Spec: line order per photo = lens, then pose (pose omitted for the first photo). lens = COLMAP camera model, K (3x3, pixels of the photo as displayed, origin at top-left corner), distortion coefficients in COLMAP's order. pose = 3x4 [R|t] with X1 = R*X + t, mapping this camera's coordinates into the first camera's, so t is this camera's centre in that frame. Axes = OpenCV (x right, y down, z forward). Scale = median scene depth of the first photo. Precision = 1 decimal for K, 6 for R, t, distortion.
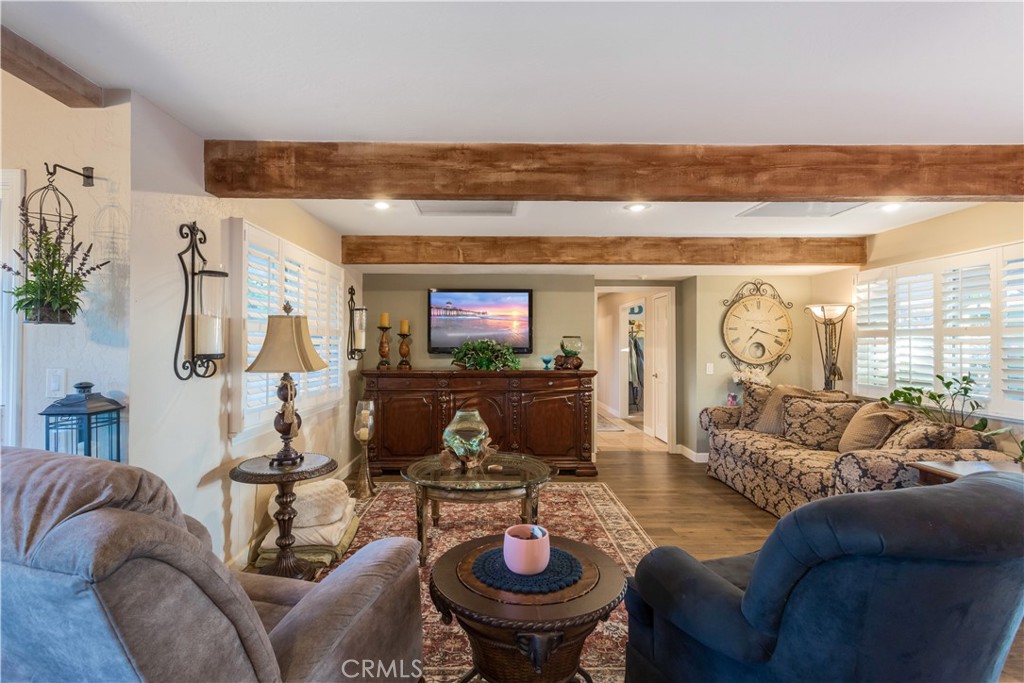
lens RADIAL K [[474.7, 0, 490.0], [0, 474.7, 344.8], [0, 0, 1]] dist [0.001106, 0.001843]
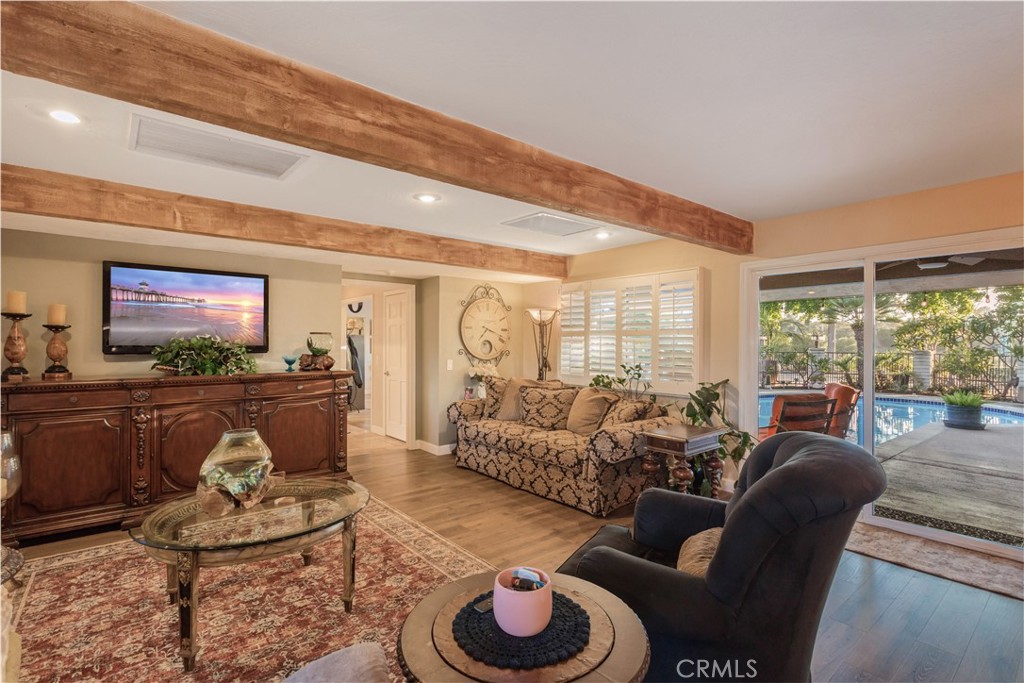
lens RADIAL K [[474.7, 0, 490.0], [0, 474.7, 344.8], [0, 0, 1]] dist [0.001106, 0.001843]
pose [[0.785562, -0.001922, 0.618780, -0.161163], [-0.000573, 0.999992, 0.003833, 0.001680], [-0.618783, -0.003366, 0.785555, 0.149836]]
